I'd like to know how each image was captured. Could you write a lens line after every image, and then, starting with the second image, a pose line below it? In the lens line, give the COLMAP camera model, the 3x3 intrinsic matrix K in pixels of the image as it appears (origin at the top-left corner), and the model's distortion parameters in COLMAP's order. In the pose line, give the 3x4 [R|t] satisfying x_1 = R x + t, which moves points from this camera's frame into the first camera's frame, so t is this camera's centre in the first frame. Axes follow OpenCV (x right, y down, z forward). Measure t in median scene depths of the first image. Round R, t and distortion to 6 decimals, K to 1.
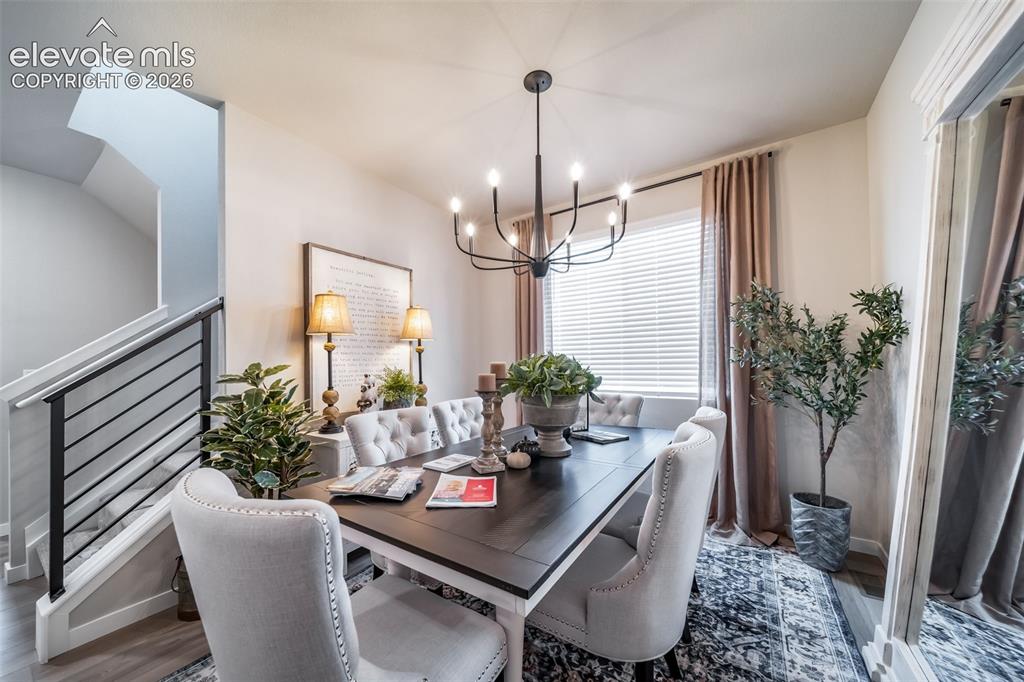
lens RADIAL K [[363.9, 0, 504.7], [0, 363.9, 358.2], [0, 0, 1]] dist [0.001252, 0.000073]
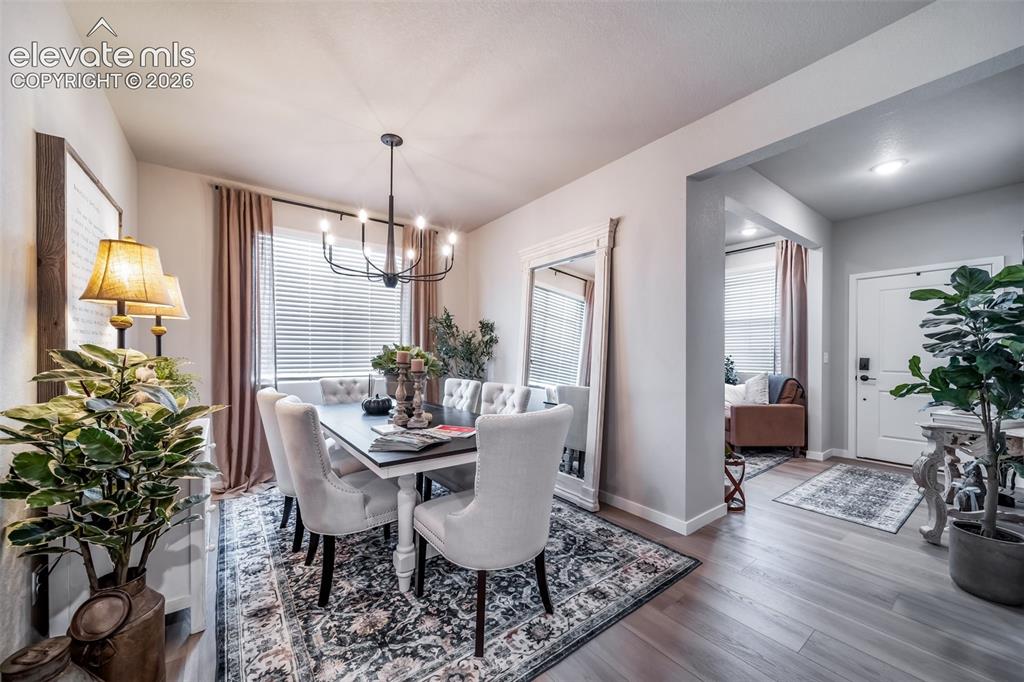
lens RADIAL K [[363.9, 0, 504.7], [0, 363.9, 358.2], [0, 0, 1]] dist [0.001252, 0.000073]
pose [[0.321538, 0.000053, 0.946897, -0.834603], [-0.024307, 0.999671, 0.008198, 0.009683], [-0.946585, -0.025652, 0.321433, 0.138787]]
